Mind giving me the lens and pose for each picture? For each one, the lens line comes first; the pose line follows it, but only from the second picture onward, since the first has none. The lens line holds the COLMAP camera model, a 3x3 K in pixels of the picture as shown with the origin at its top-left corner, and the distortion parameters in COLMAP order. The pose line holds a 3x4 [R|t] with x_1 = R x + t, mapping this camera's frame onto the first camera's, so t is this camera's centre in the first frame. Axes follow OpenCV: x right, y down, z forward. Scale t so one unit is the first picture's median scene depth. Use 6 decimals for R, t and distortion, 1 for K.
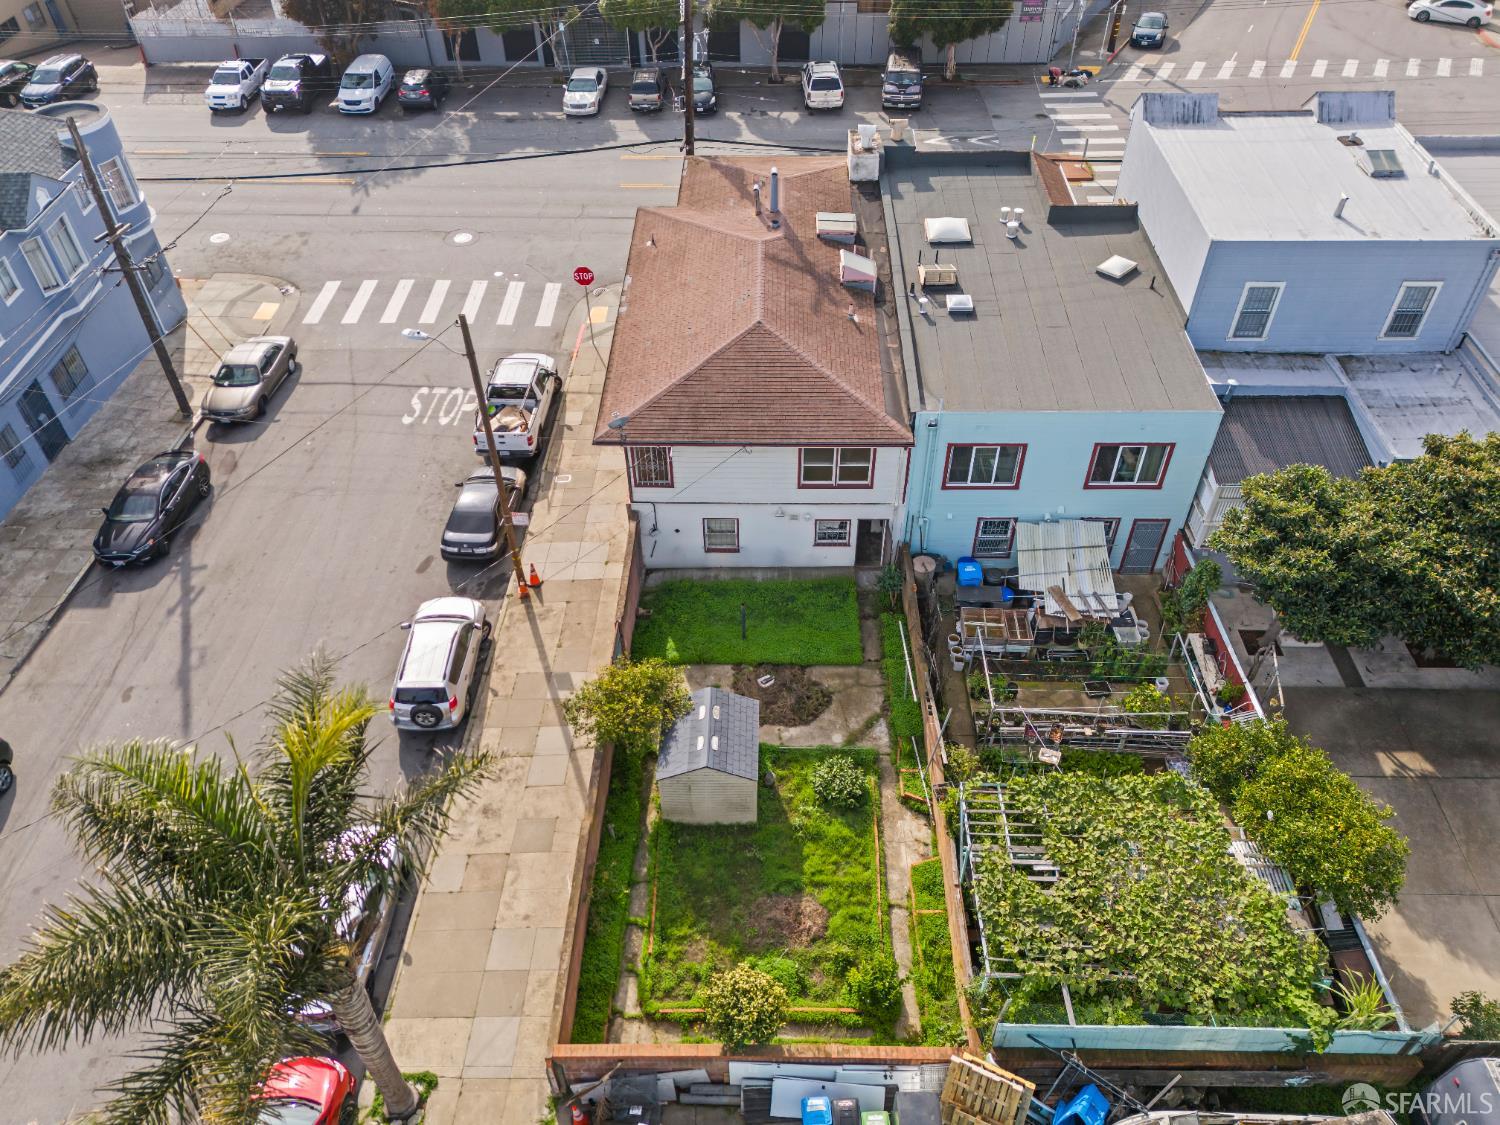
lens RADIAL K [[1083.3, 0, 750.0], [0, 1083.3, 562.5], [0, 0, 1]] dist [0.008830, 0.003055]
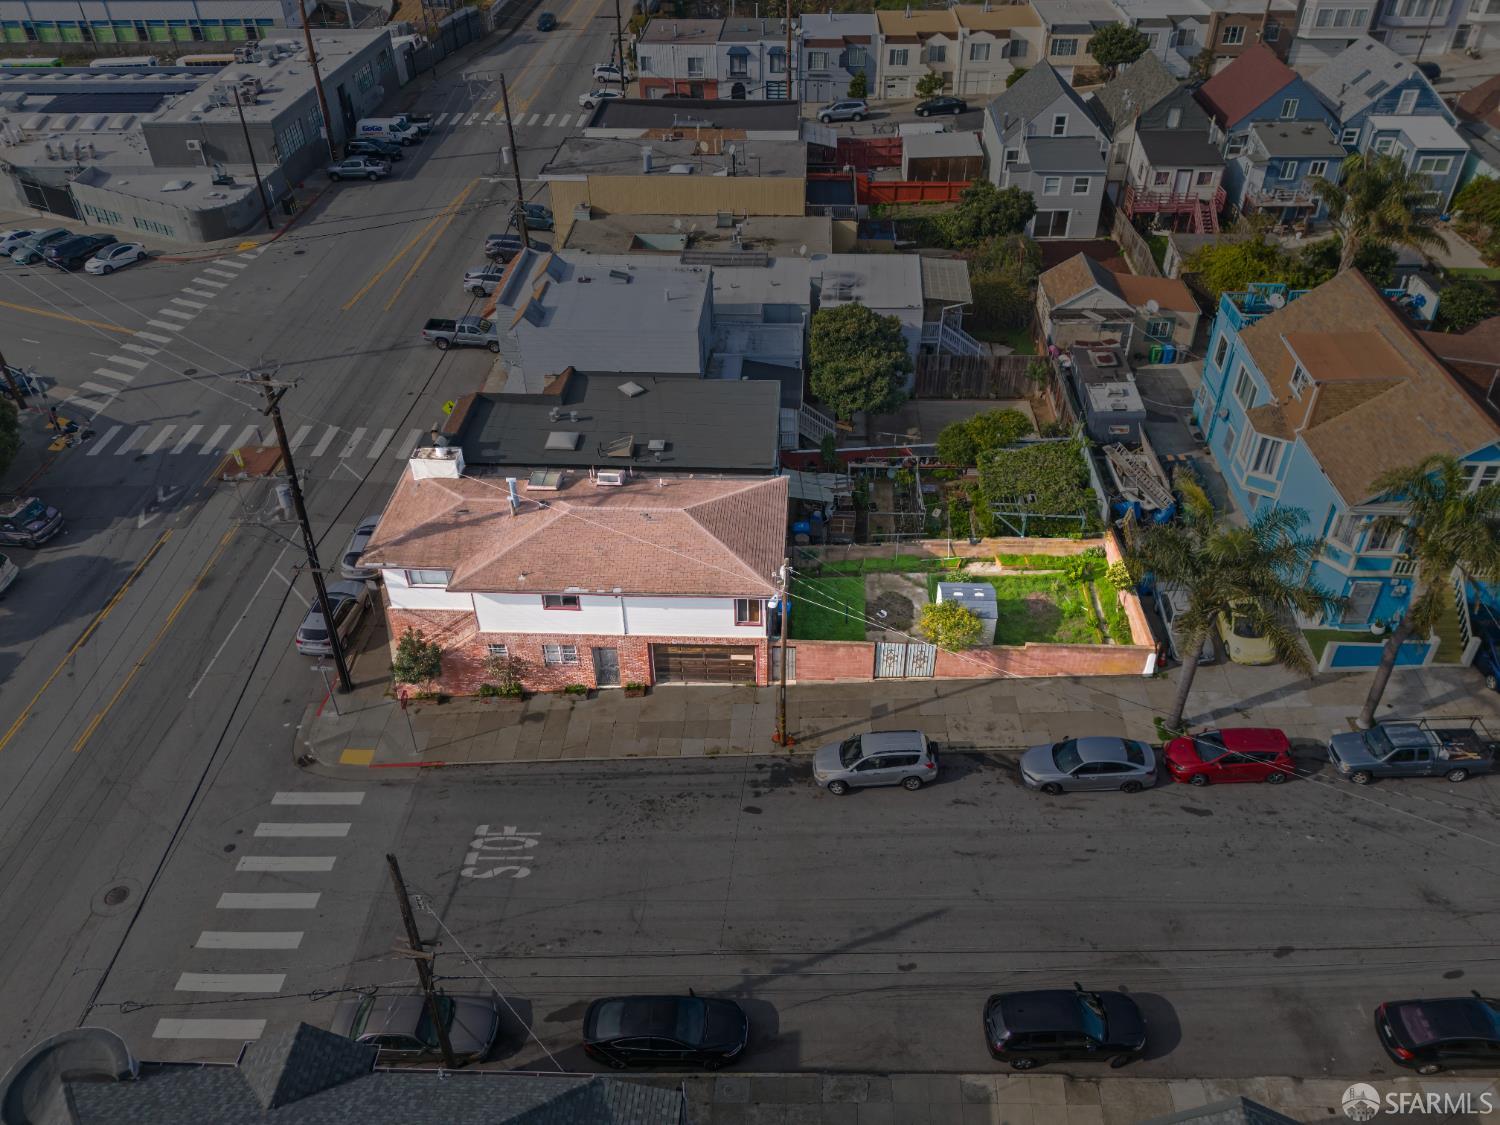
lens RADIAL K [[1145.1, 0, 750.0], [0, 1145.1, 562.5], [0, 0, 1]] dist [0.001990, 0.000588]
pose [[0.025481, -0.592898, 0.804874, -0.687497], [0.702555, 0.583398, 0.407509, -0.403322], [-0.711173, 0.555085, 0.431409, 0.166392]]
